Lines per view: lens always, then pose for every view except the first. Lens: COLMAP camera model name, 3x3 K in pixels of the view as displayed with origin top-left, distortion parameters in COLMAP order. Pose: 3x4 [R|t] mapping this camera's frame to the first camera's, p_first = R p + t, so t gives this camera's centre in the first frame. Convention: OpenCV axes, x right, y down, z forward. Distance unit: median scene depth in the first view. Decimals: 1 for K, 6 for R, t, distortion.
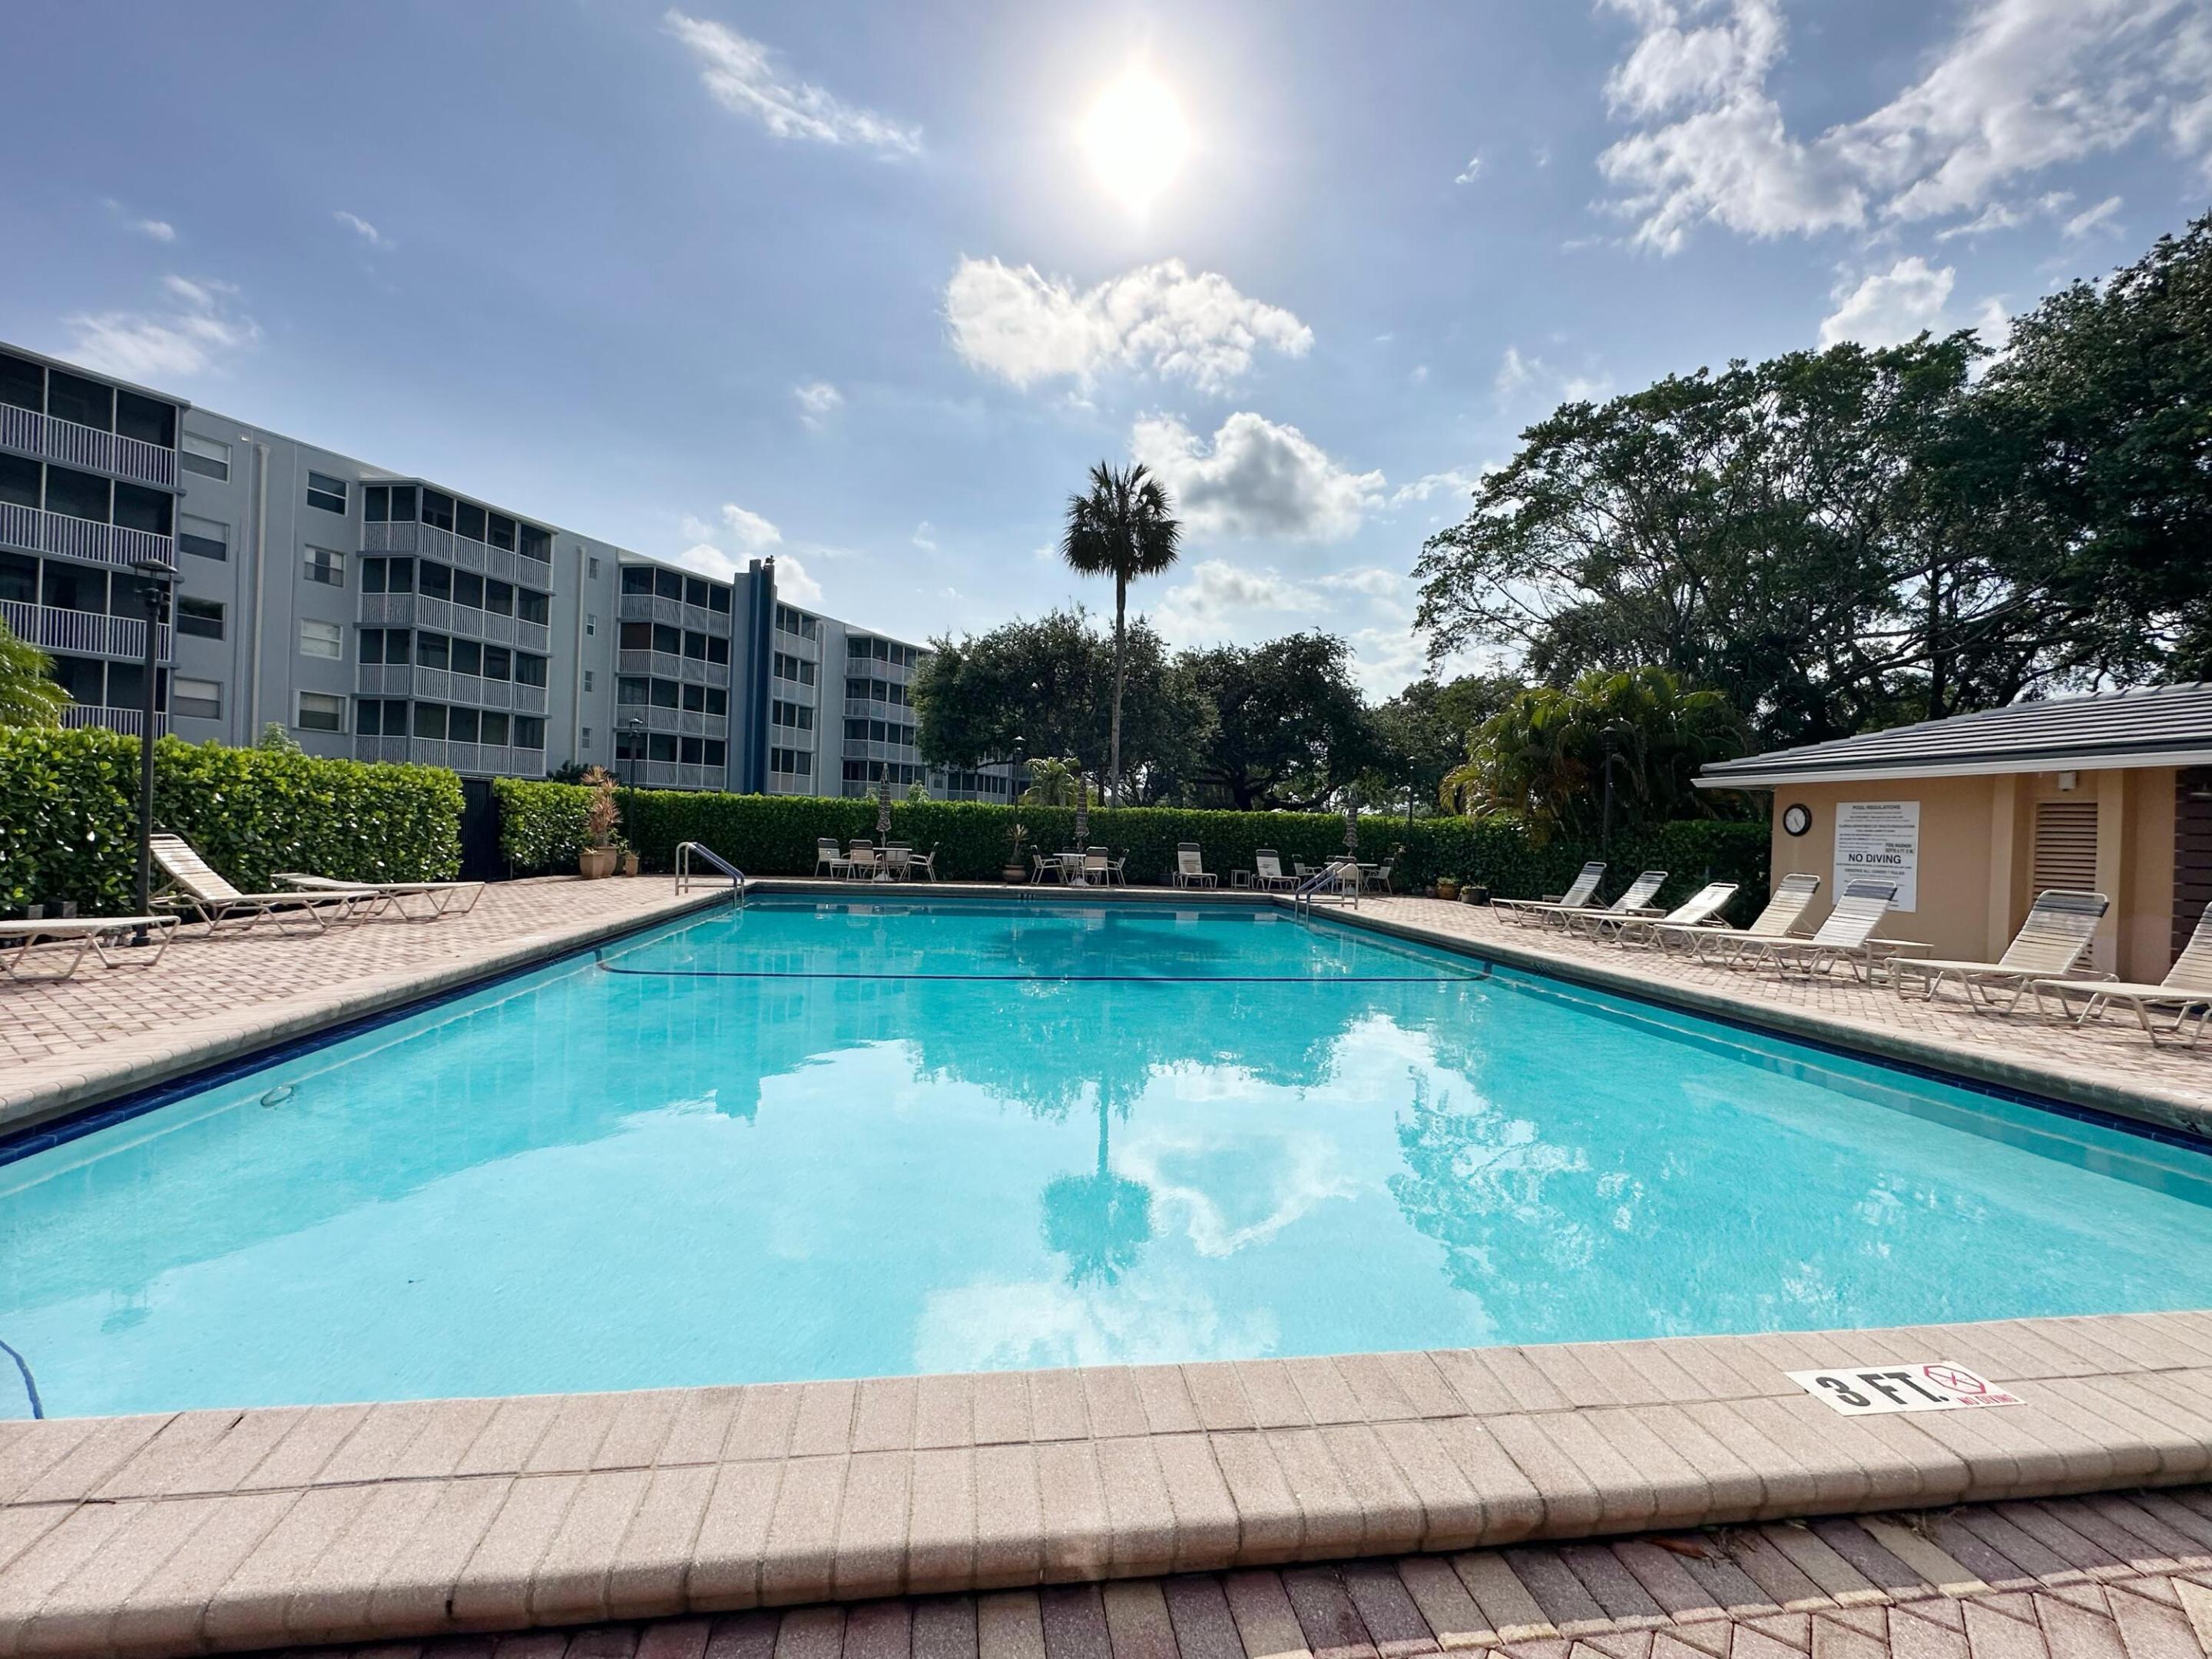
lens RADIAL K [[989.8, 0, 1098.1], [0, 989.8, 828.0], [0, 0, 1]] dist [-0.000932, -0.000014]
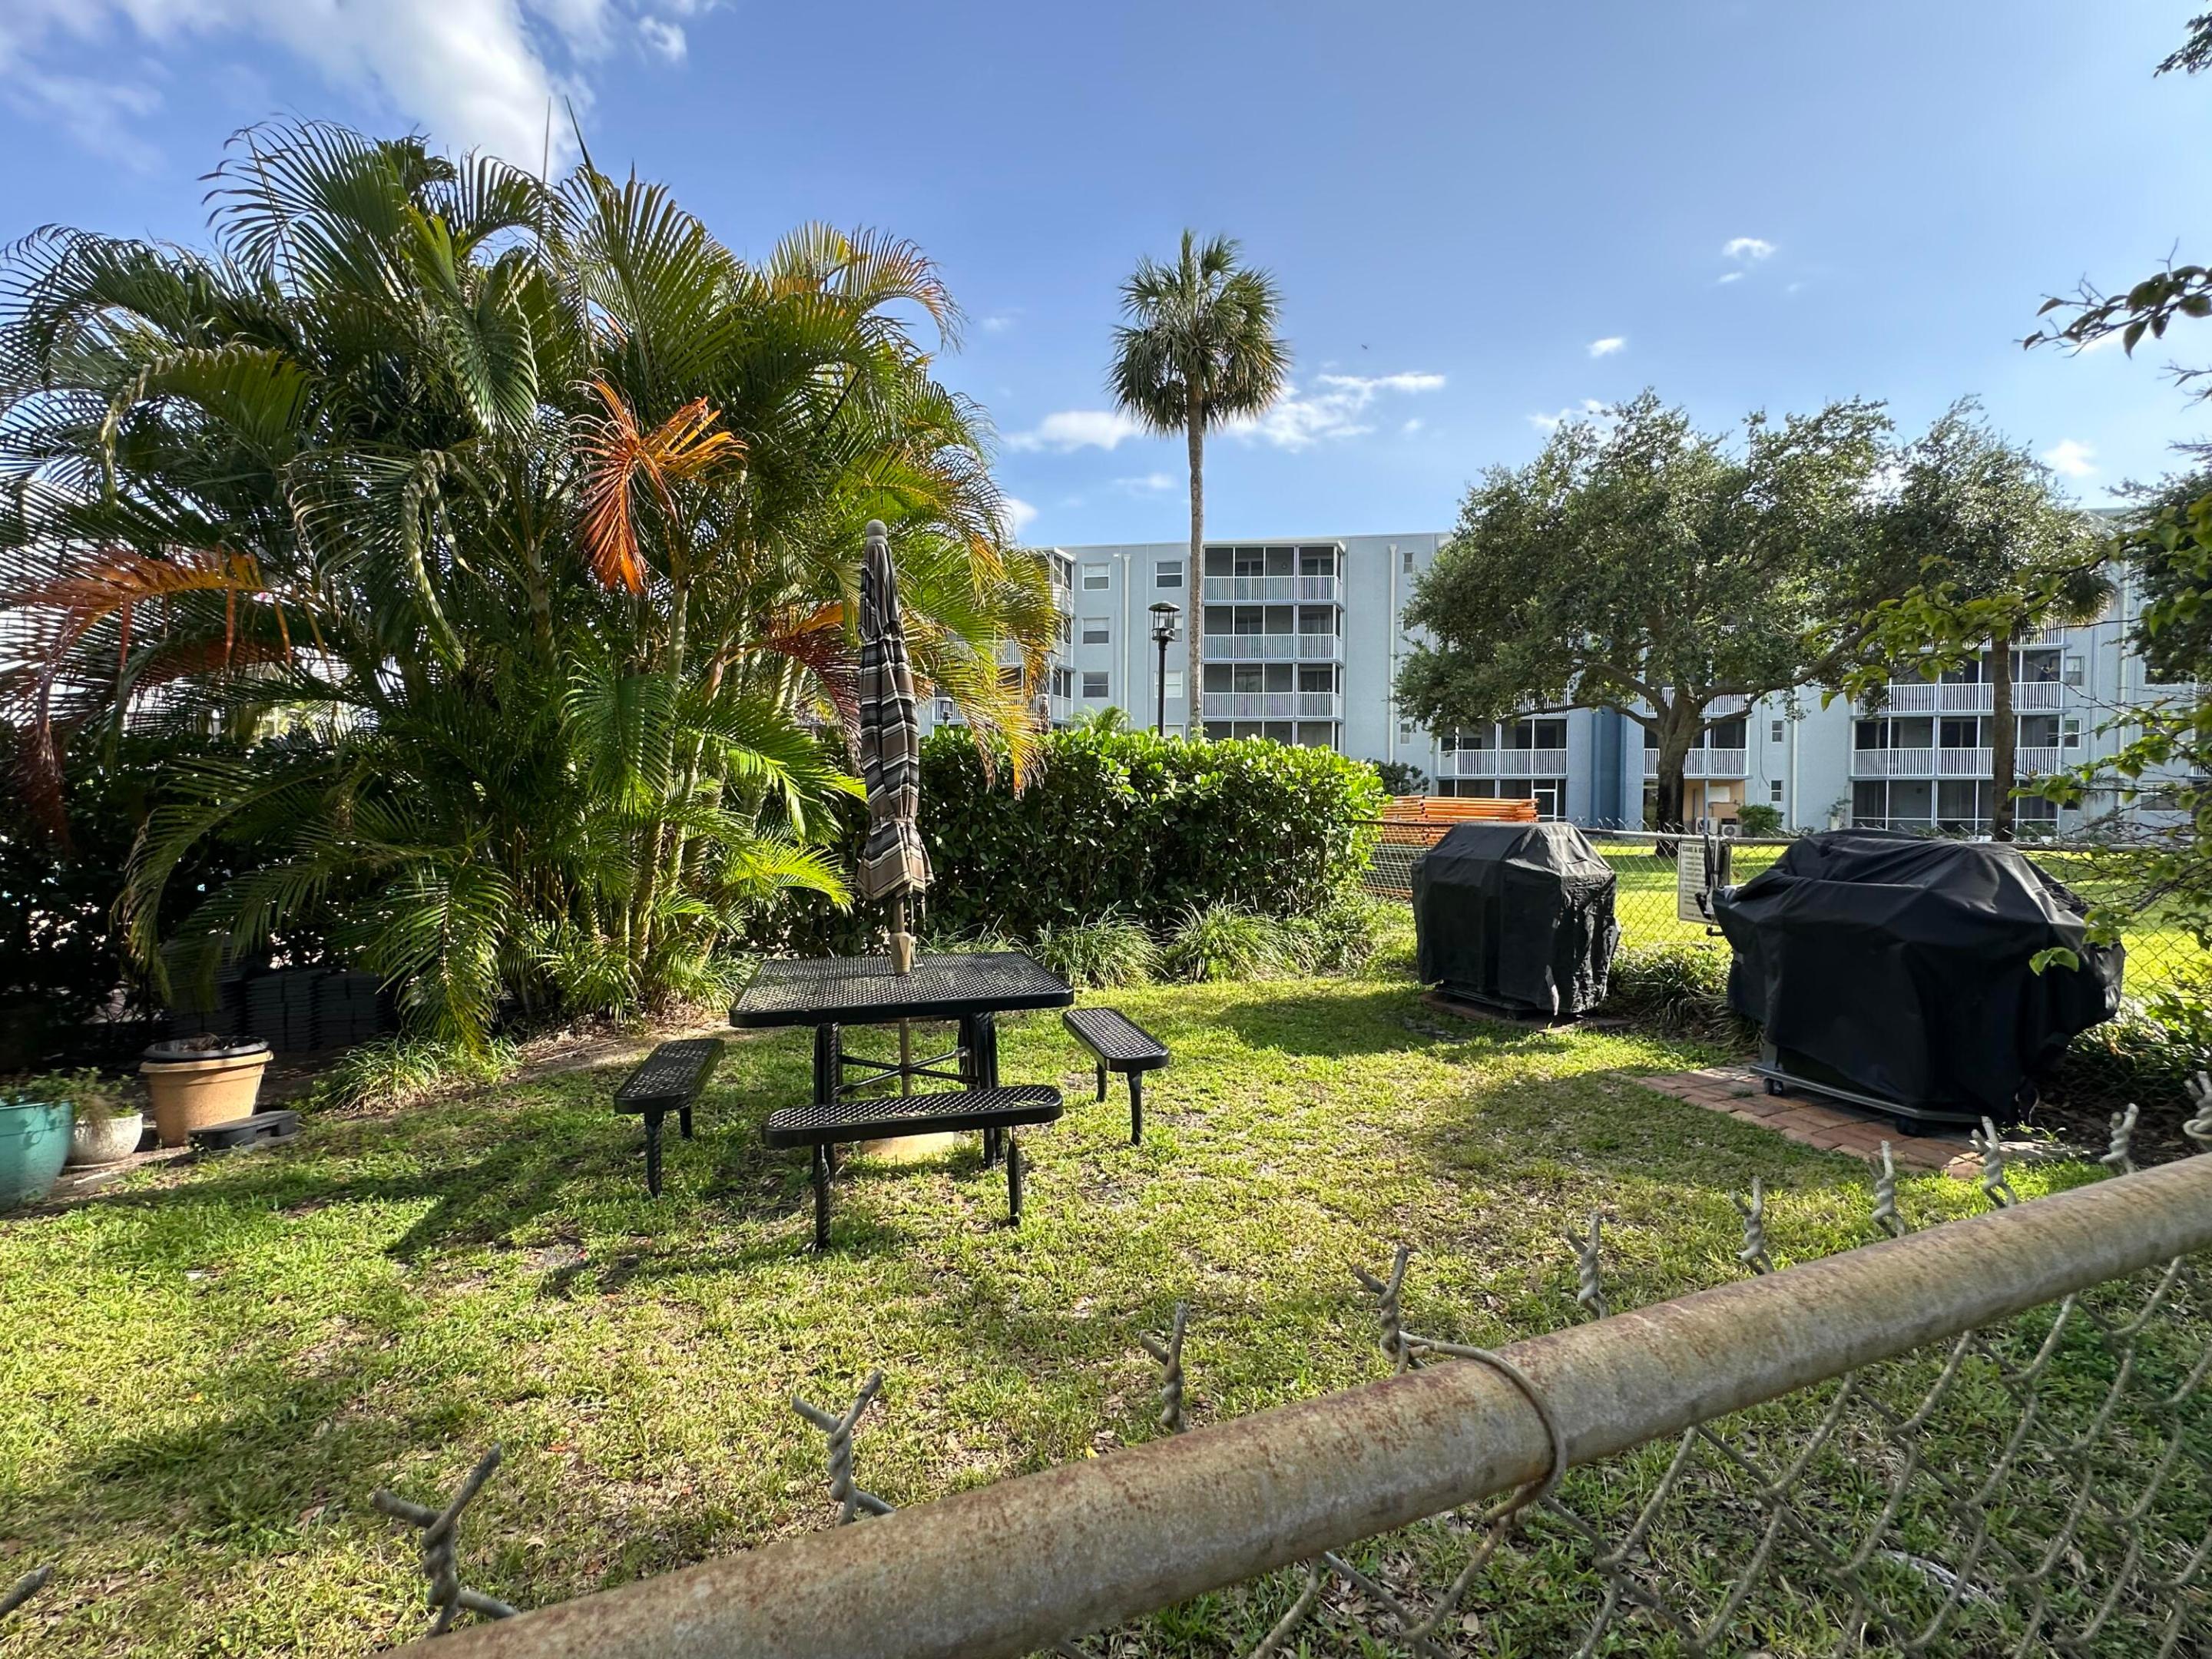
lens RADIAL K [[989.8, 0, 1099.1], [0, 989.8, 827.2], [0, 0, 1]] dist [-0.000932, -0.000014]
pose [[0.262007, -0.024523, -0.964754, 0.431420], [0.004848, 0.999698, -0.024094, 0.031355], [0.965054, 0.001635, 0.262047, 0.502962]]
